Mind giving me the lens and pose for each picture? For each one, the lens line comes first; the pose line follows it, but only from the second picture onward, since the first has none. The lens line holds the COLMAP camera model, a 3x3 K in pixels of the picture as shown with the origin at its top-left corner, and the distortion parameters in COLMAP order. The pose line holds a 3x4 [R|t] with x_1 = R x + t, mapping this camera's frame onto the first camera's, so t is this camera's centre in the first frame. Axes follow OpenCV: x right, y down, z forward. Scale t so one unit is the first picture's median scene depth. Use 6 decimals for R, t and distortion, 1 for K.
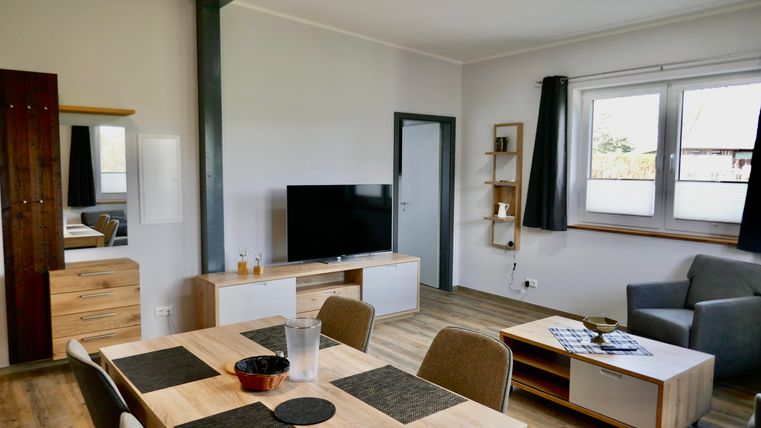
lens RADIAL K [[553.3, 0, 381.5], [0, 553.3, 211.9], [0, 0, 1]] dist [-0.001102, 0.014181]
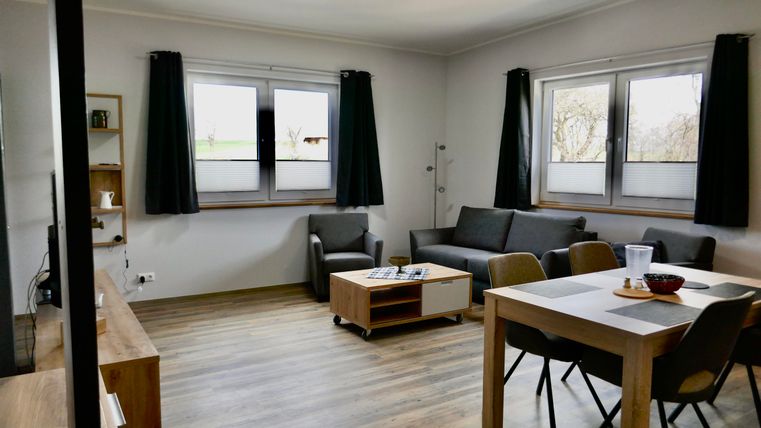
lens RADIAL K [[553.3, 0, 382.1], [0, 553.3, 216.3], [0, 0, 1]] dist [-0.001102, 0.014181]
pose [[0.110347, -0.105728, 0.988254, -0.602939], [0.075635, 0.992336, 0.097720, -0.030503], [-0.991011, 0.063963, 0.117498, 0.541918]]
